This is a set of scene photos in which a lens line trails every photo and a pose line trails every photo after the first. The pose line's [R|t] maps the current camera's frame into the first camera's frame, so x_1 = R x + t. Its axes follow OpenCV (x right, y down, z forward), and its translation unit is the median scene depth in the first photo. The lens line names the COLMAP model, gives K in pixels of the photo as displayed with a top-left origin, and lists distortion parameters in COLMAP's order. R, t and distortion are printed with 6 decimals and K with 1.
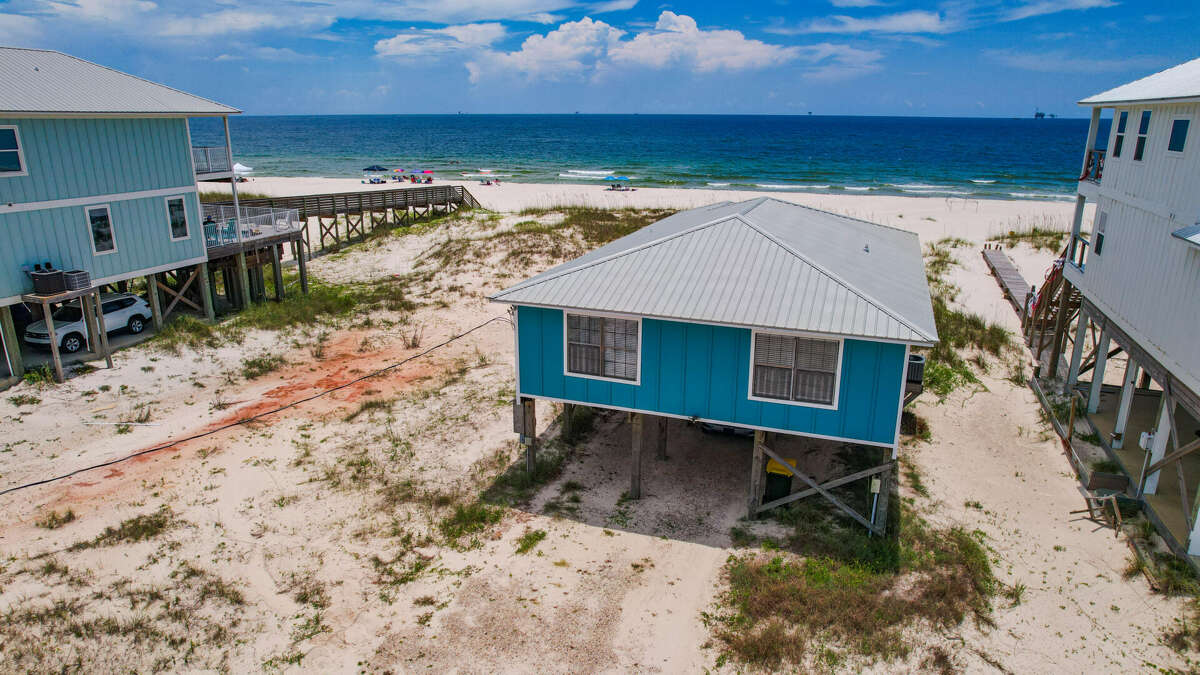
lens RADIAL K [[764.6, 0, 601.1], [0, 764.6, 338.4], [0, 0, 1]] dist [-0.072822, 0.061092]
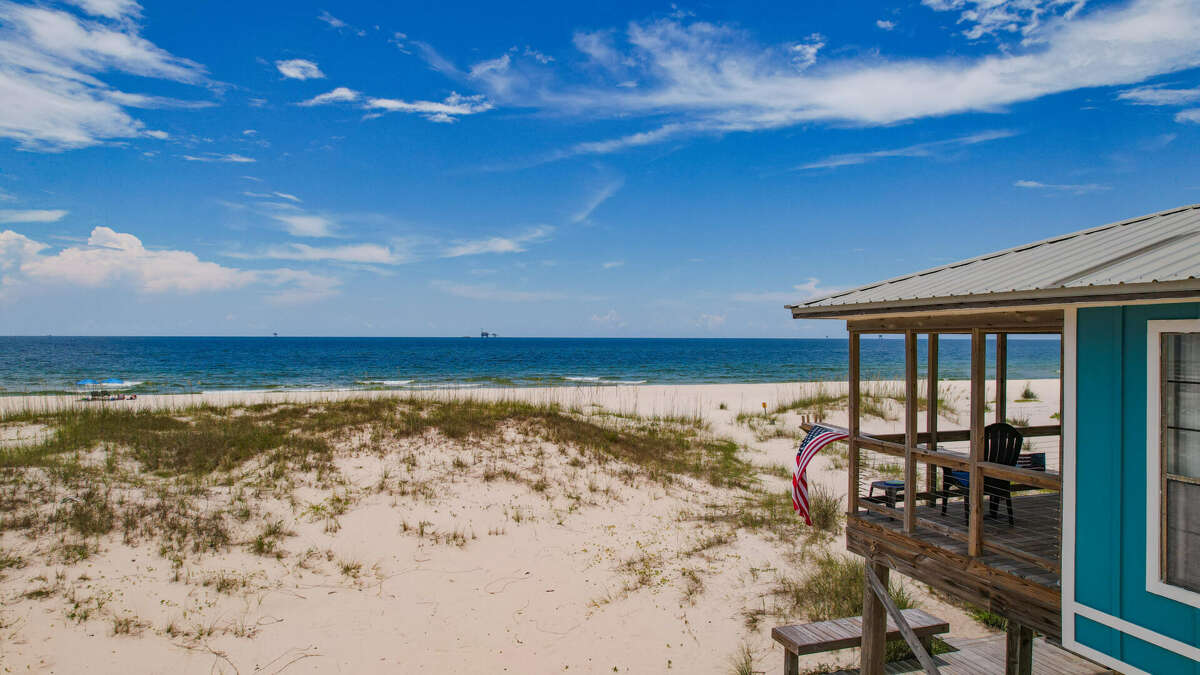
lens RADIAL K [[764.6, 0, 600.5], [0, 764.6, 339.3], [0, 0, 1]] dist [-0.072822, 0.061092]
pose [[0.785941, -0.000984, 0.618300, -0.143851], [0.174034, 0.959921, -0.219693, -0.130980], [-0.593303, 0.280271, 0.754612, 1.034090]]
